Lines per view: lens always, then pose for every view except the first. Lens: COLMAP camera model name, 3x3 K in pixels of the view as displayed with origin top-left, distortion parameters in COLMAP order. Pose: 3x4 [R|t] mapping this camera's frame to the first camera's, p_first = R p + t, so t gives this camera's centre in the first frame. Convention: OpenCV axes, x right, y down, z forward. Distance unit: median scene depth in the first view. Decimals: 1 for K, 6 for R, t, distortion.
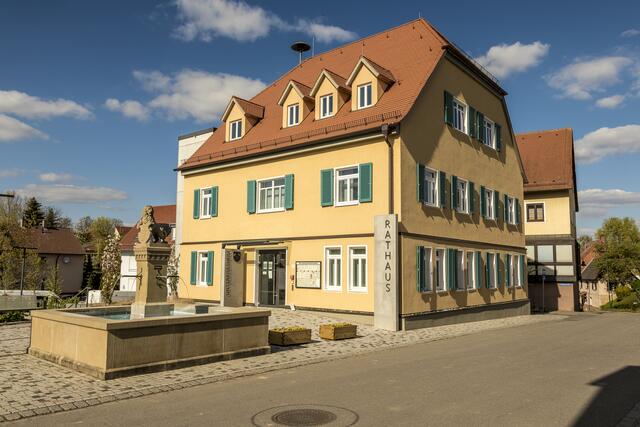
lens RADIAL K [[488.6, 0, 320.0], [0, 488.6, 213.5], [0, 0, 1]] dist [-0.011663, -0.002751]
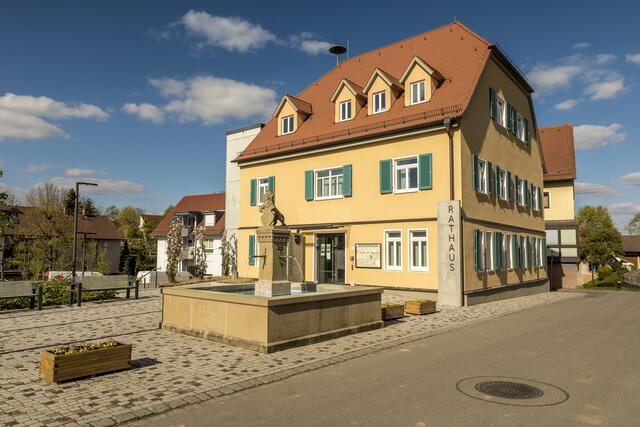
lens RADIAL K [[432.8, 0, 320.0], [0, 432.8, 213.5], [0, 0, 1]] dist [0.004388, 0.000641]
pose [[0.999998, -0.002080, -0.000028, -0.122692], [0.002080, 0.999701, 0.024359, 0.005560], [-0.000022, -0.024359, 0.999703, 0.024278]]
